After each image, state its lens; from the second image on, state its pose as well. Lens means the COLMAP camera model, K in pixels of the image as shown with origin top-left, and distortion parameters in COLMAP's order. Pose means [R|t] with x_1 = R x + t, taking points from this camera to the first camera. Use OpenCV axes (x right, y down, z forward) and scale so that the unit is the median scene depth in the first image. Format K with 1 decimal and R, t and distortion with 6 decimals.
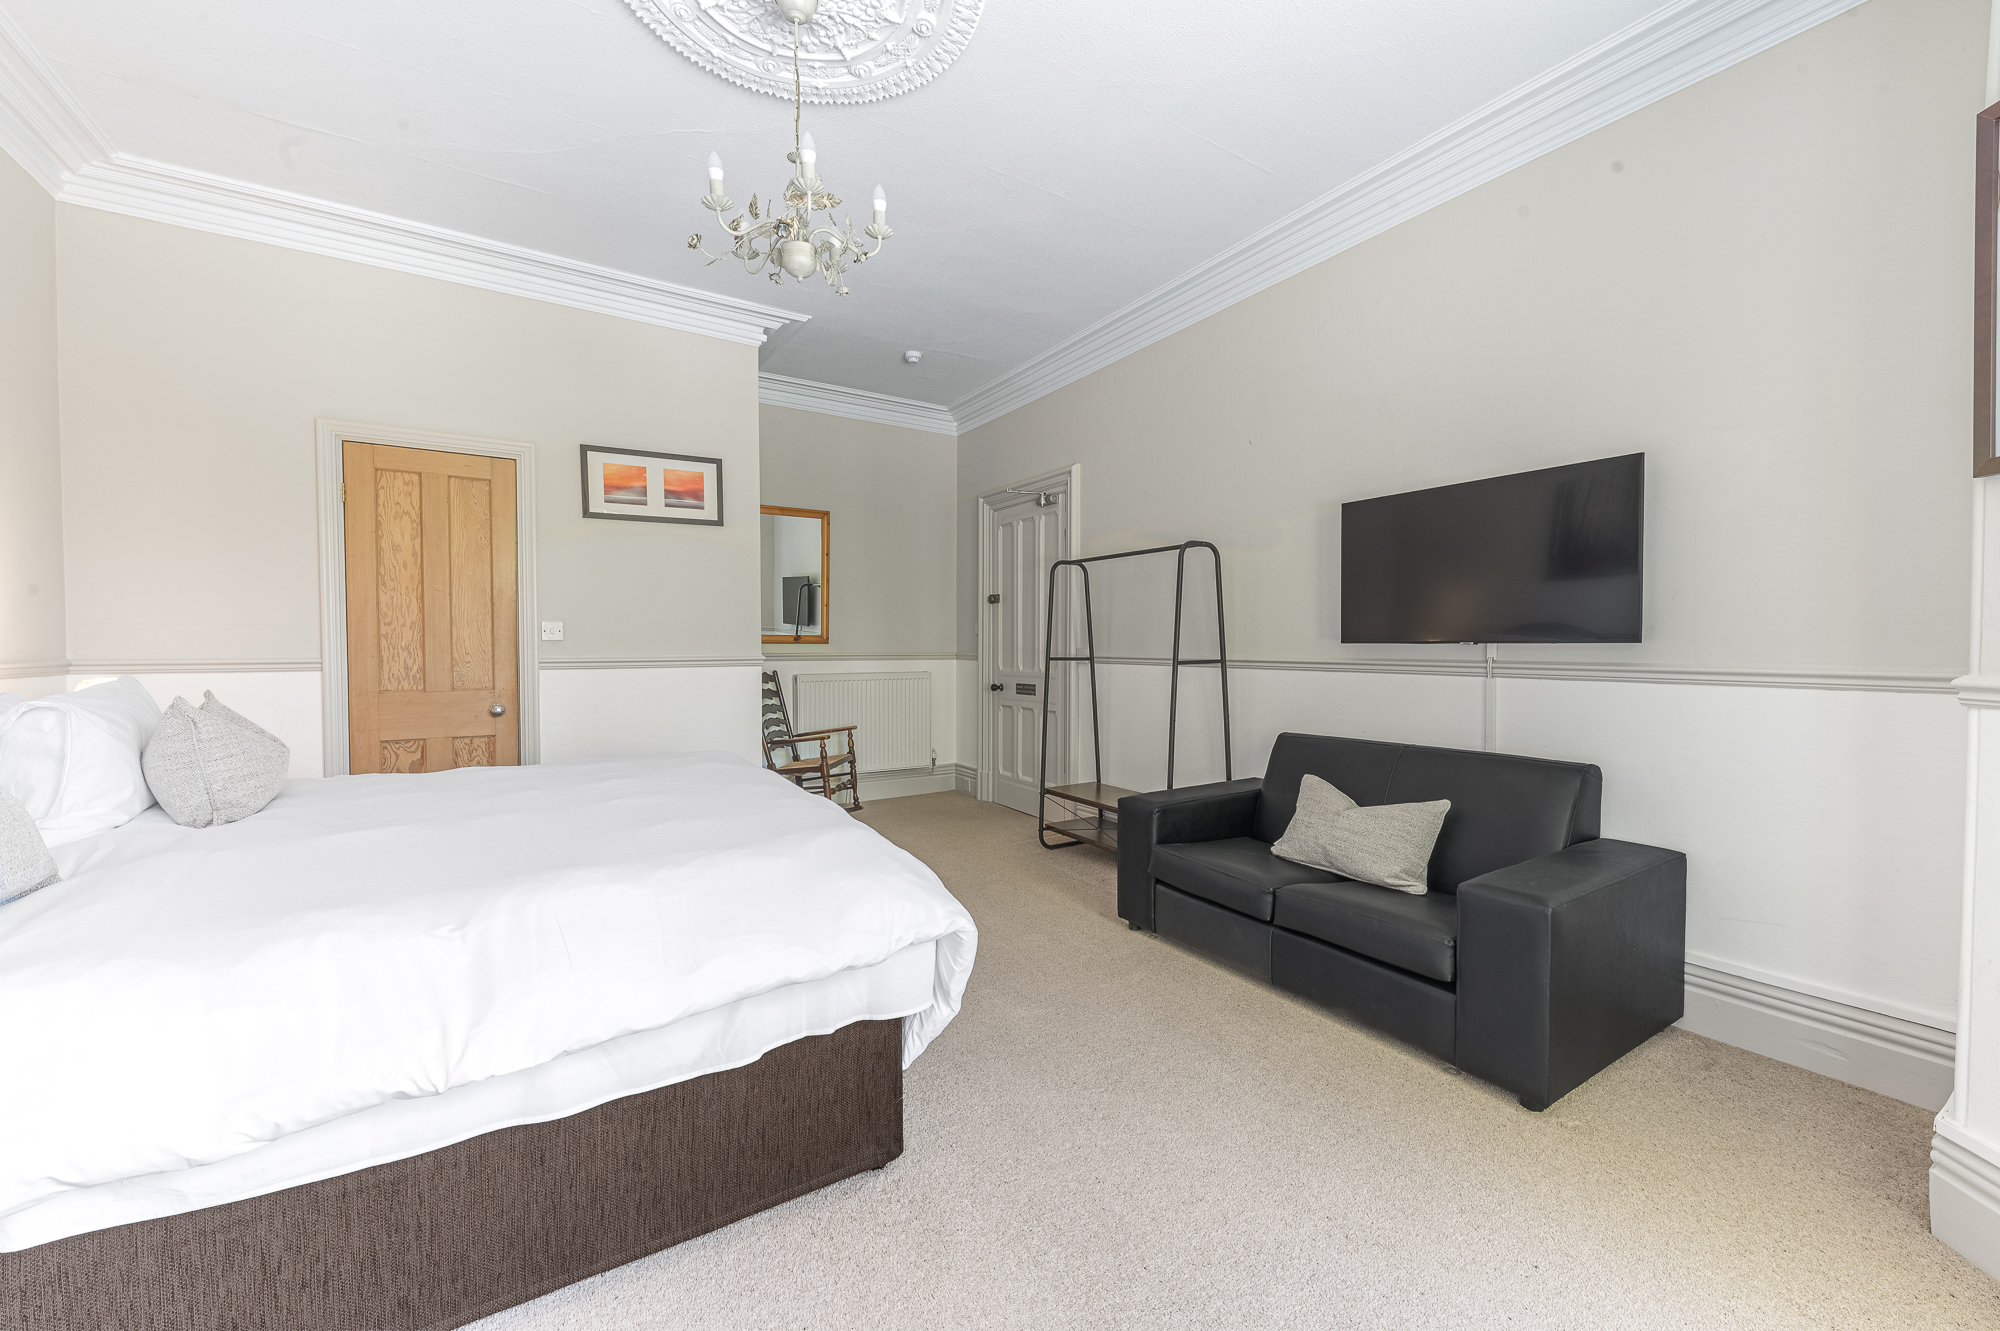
lens RADIAL K [[778.8, 0, 1001.4], [0, 778.8, 661.9], [0, 0, 1]] dist [-0.000159, 0.000127]
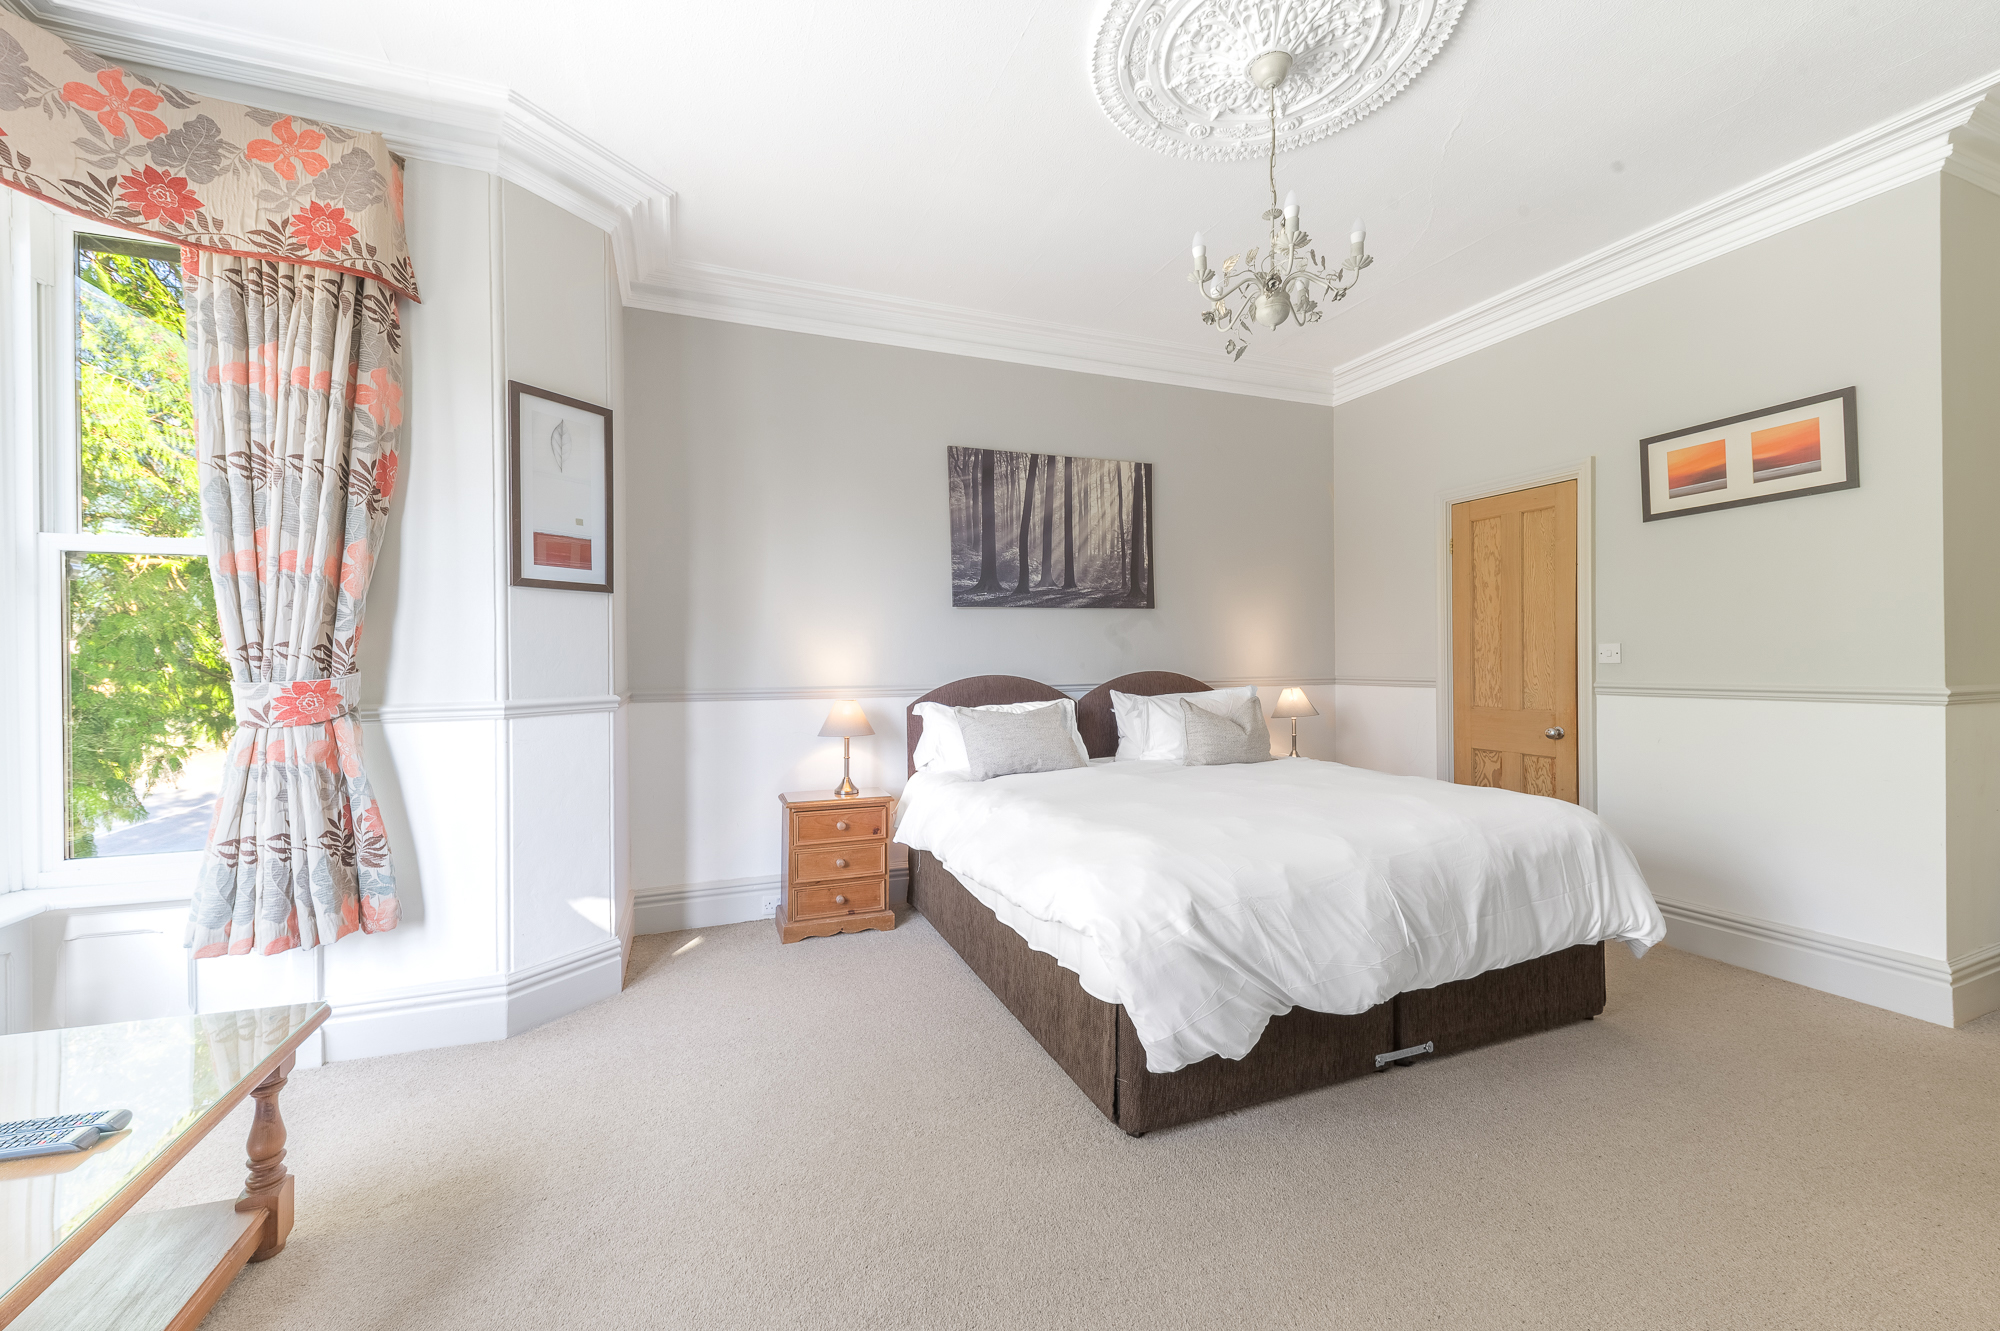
lens RADIAL K [[778.8, 0, 999.8], [0, 778.8, 663.7], [0, 0, 1]] dist [-0.000159, 0.000127]
pose [[-0.185017, 0.003980, -0.982727, 0.475373], [-0.014302, 0.999875, 0.006742, -0.024021], [0.982631, 0.015303, -0.184937, 0.473523]]
